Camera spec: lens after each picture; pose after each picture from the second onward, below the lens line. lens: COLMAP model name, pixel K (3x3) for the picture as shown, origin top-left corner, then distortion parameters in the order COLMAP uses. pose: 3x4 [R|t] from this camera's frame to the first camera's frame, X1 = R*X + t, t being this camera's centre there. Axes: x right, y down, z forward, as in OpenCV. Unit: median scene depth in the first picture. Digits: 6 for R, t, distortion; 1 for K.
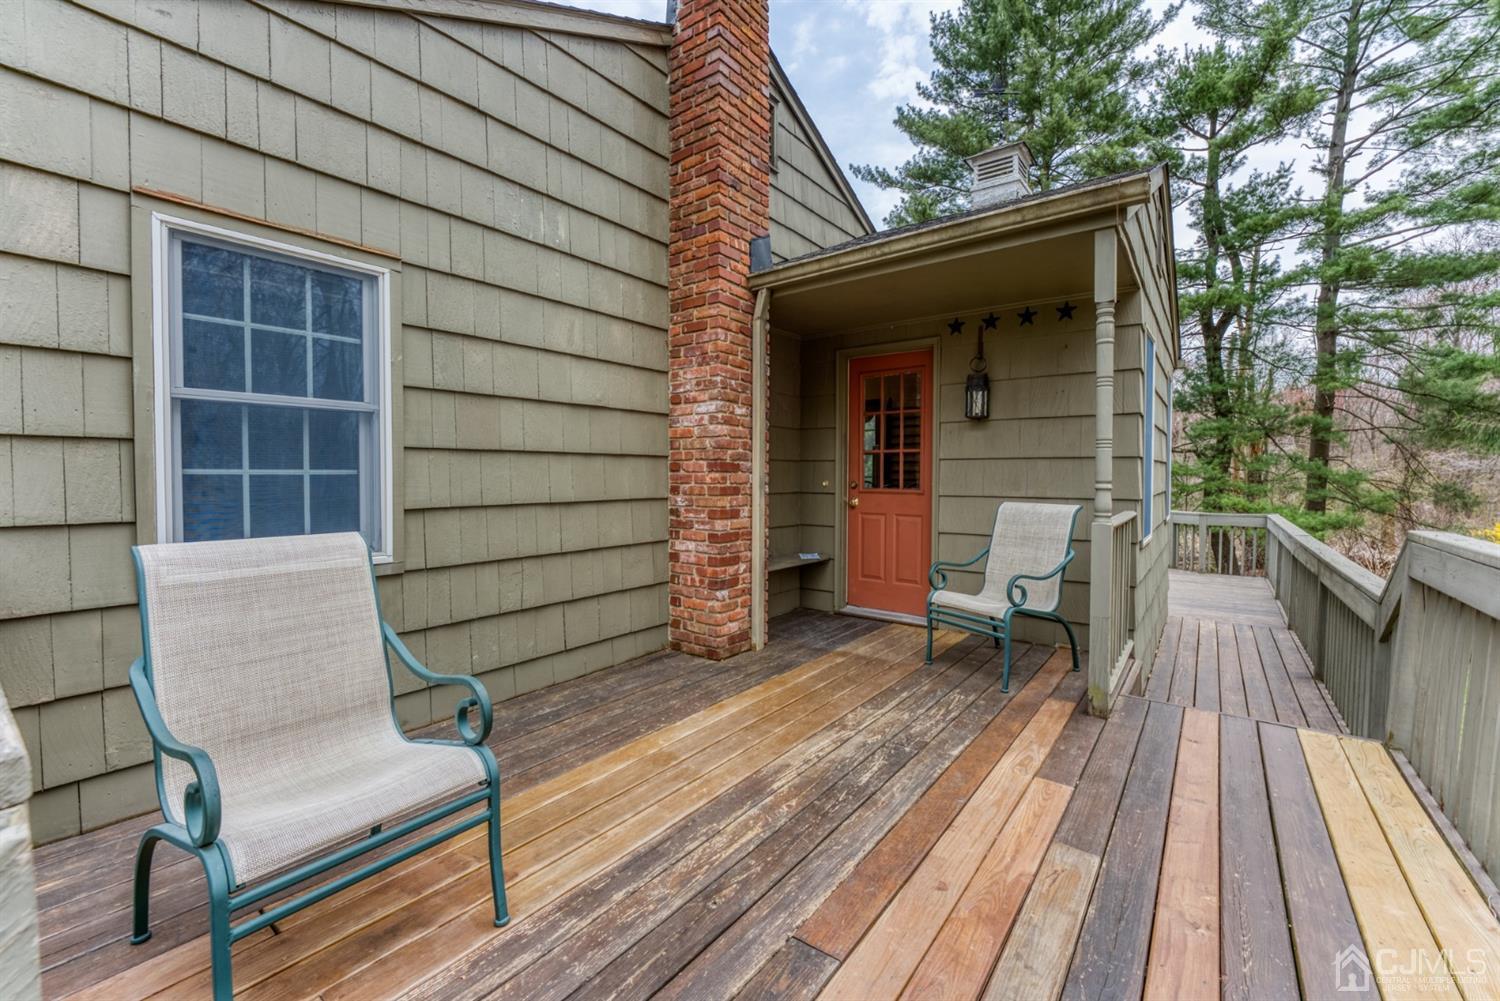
lens RADIAL K [[612.8, 0, 753.6], [0, 612.8, 499.5], [0, 0, 1]] dist [-0.017443, 0.000760]
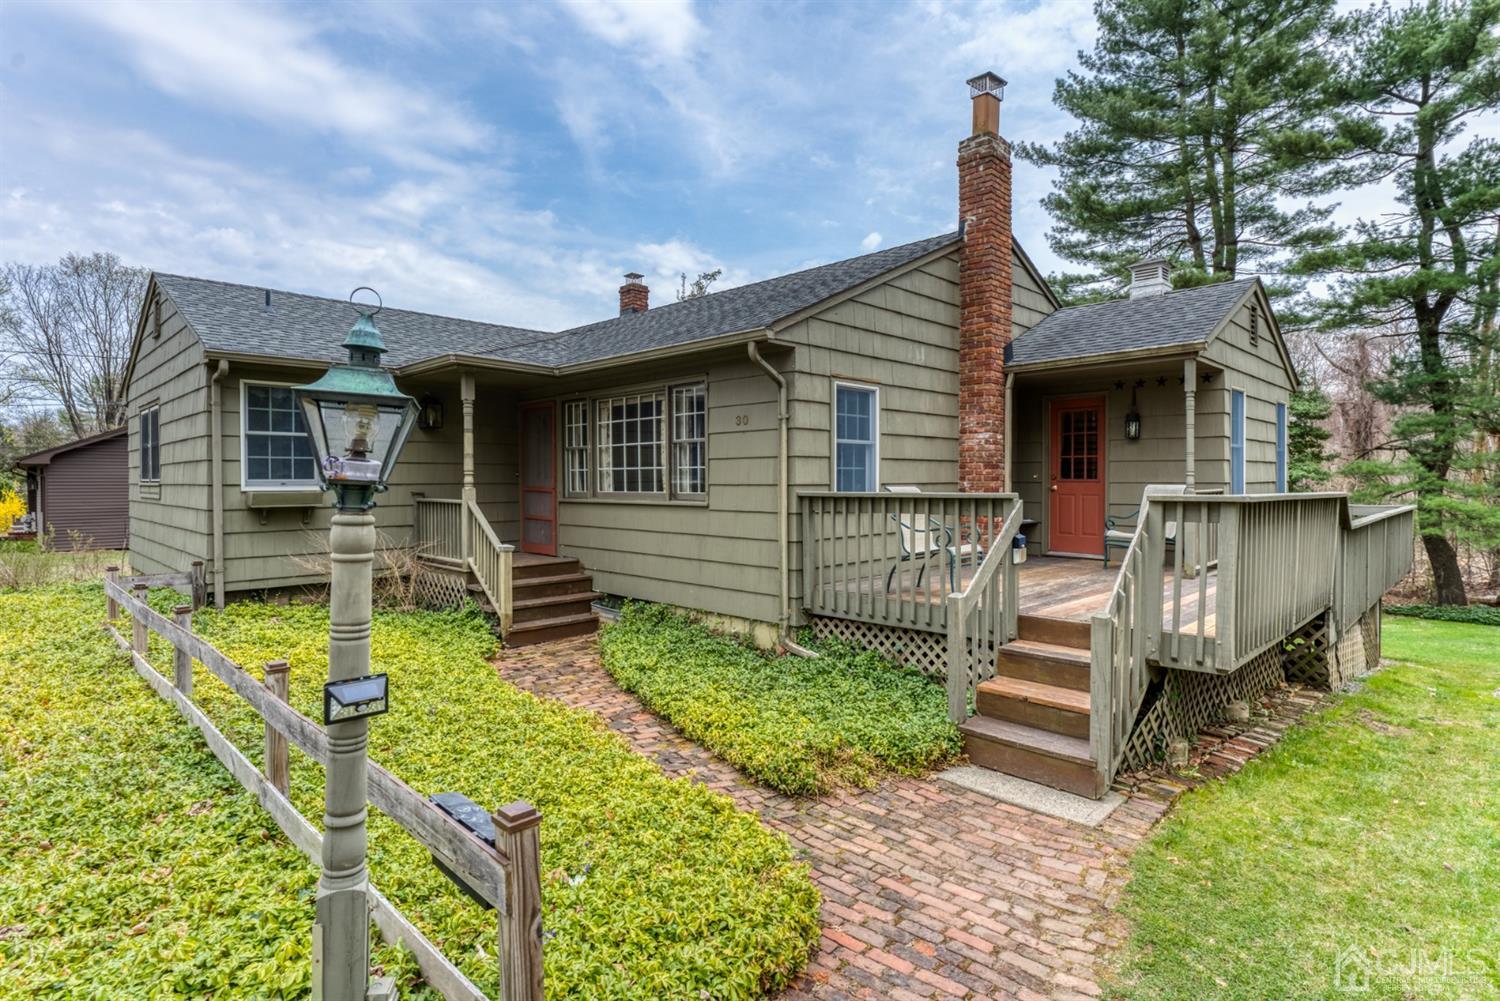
lens RADIAL K [[768.1, 0, 745.1], [0, 768.1, 495.6], [0, 0, 1]] dist [0.003514, -0.002886]
pose [[0.990034, 0.000400, -0.140826, -0.087512], [-0.003046, 0.999823, -0.018577, 0.015827], [0.140793, 0.018821, 0.989860, -0.276223]]
